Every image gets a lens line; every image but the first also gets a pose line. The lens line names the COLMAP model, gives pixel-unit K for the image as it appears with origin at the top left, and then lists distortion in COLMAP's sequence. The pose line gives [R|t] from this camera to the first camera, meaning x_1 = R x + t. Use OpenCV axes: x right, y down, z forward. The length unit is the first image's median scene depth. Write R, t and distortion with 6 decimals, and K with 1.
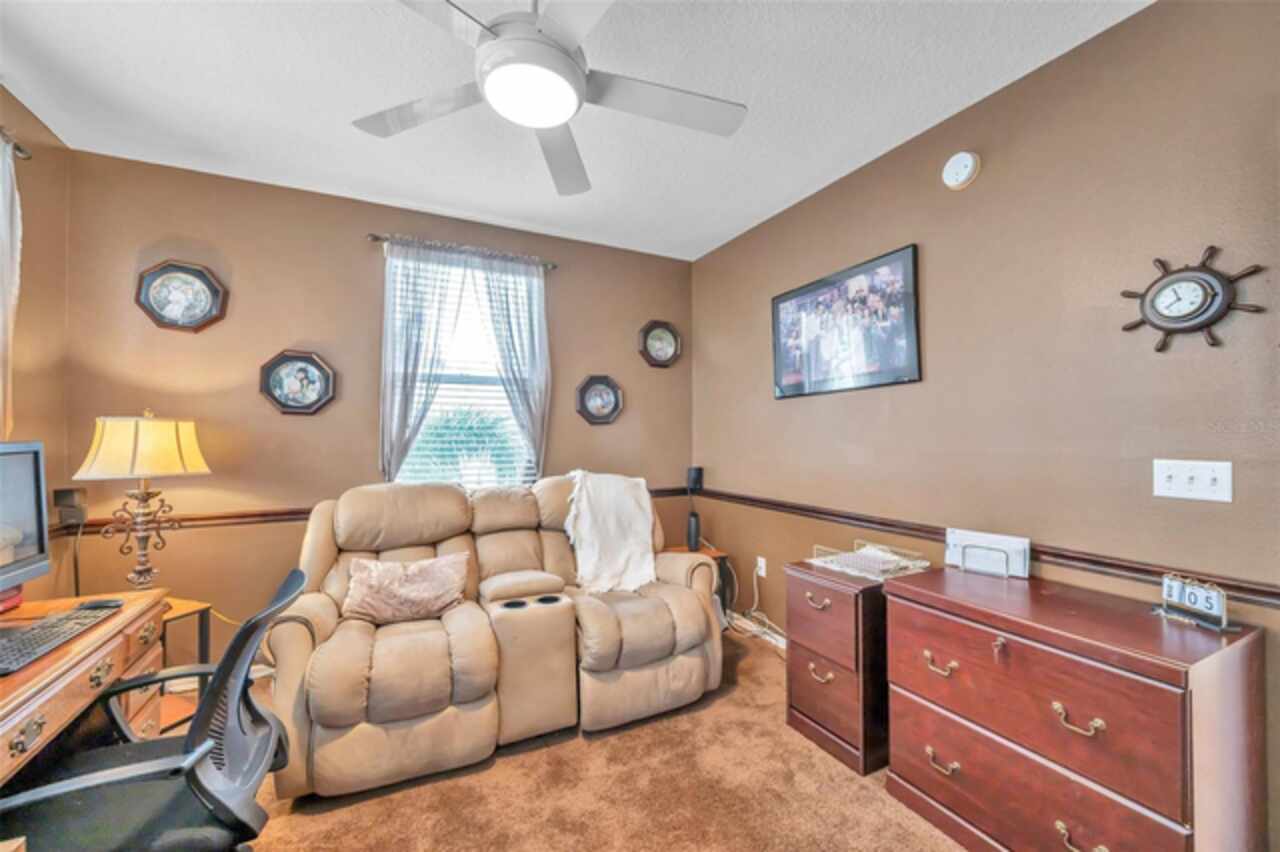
lens RADIAL K [[503.0, 0, 639.8], [0, 503.0, 429.2], [0, 0, 1]] dist [0.000382, 0.000149]
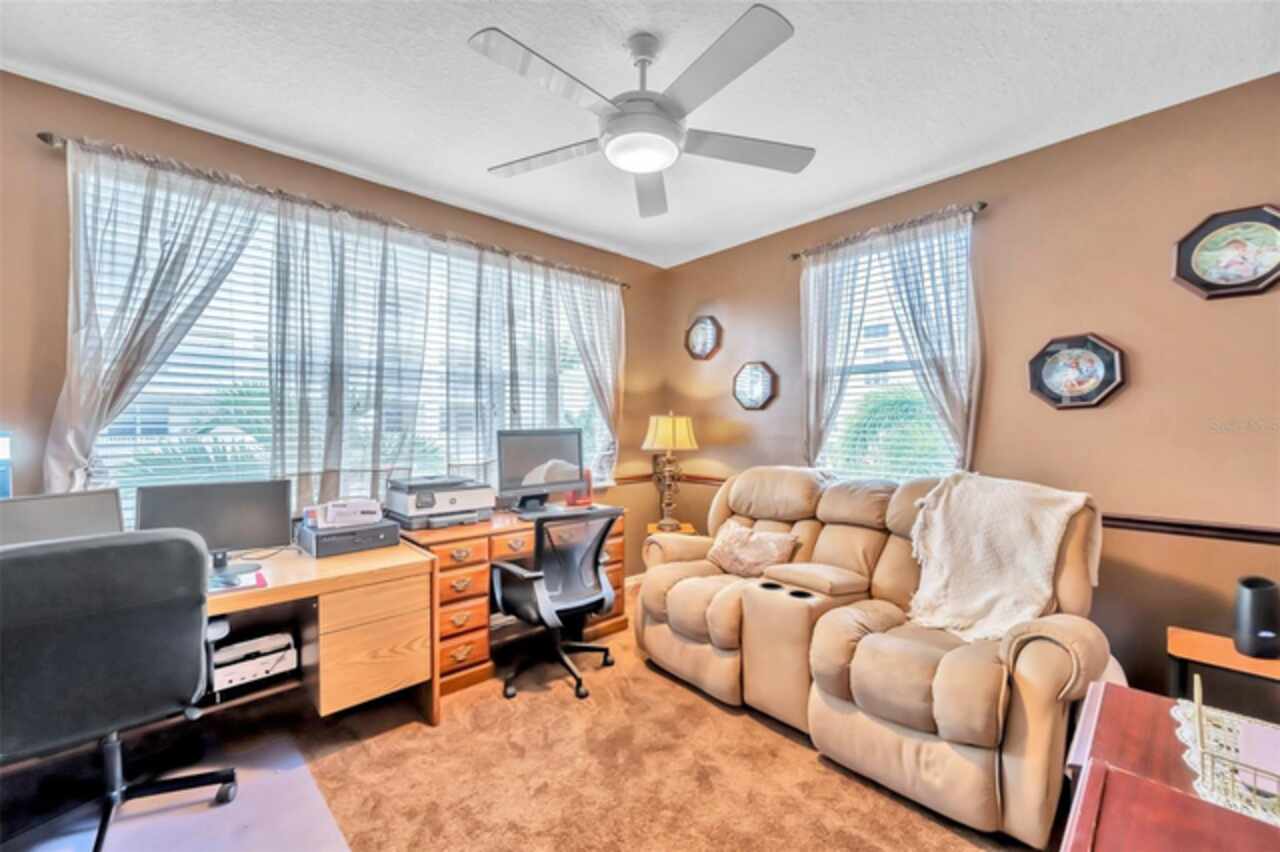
lens RADIAL K [[503.0, 0, 639.8], [0, 503.0, 429.2], [0, 0, 1]] dist [0.000382, 0.000149]
pose [[0.281043, 0.005029, -0.959682, 0.562280], [0.012703, 0.999879, 0.008960, 0.005920], [0.959611, -0.014709, 0.280945, 0.366586]]
